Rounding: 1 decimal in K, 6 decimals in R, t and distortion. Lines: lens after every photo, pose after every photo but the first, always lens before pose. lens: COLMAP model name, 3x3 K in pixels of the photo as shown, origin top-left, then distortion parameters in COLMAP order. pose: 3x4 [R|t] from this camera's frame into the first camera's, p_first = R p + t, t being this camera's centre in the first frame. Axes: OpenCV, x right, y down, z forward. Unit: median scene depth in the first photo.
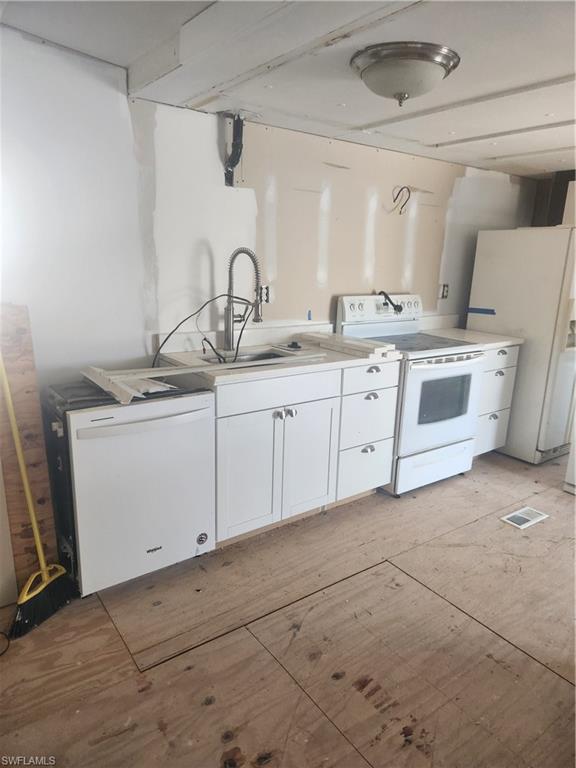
lens RADIAL K [[515.1, 0, 288.5], [0, 515.1, 388.7], [0, 0, 1]] dist [0.044866, -0.002184]
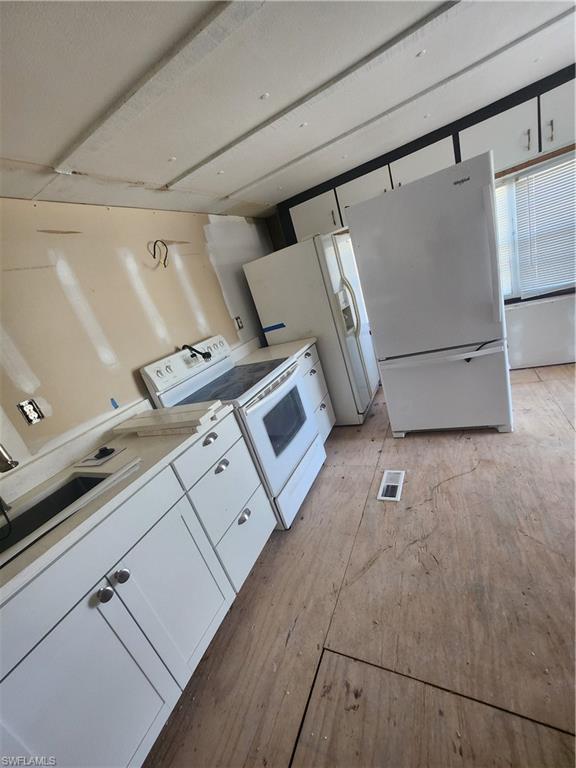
lens RADIAL K [[304.5, 0, 288.0], [0, 304.5, 384.0], [0, 0, 1]] dist [0.001133, 0.000021]
pose [[0.833338, -0.421009, 0.358188, 0.111493], [0.421746, 0.903148, 0.080339, -0.088161], [-0.357320, 0.084115, 0.930186, 0.410632]]
